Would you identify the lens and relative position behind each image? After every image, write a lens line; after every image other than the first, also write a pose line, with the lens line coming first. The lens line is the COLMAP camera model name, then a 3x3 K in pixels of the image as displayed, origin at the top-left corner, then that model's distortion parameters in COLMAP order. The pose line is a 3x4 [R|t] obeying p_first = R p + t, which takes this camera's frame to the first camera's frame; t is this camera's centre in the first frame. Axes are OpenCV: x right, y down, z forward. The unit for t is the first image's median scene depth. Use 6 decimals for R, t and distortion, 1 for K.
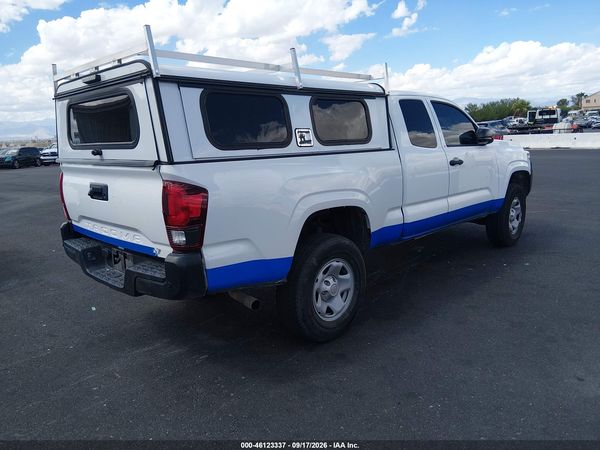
lens RADIAL K [[459.2, 0, 300.0], [0, 459.2, 225.0], [0, 0, 1]] dist [0.003918, 0.000653]
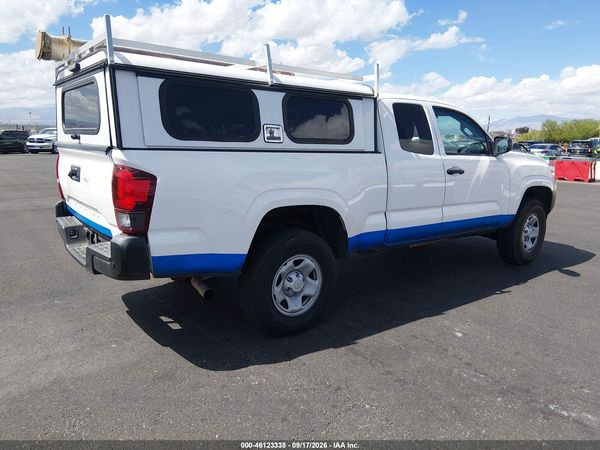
lens RADIAL K [[445.4, 0, 300.0], [0, 445.4, 225.0], [0, 0, 1]] dist [-0.009512, -0.001559]
pose [[0.986886, 0.083063, -0.138406, 0.211236], [-0.083844, 0.996479, 0.000186, 0.002829], [0.137934, 0.011421, 0.990376, 0.048595]]
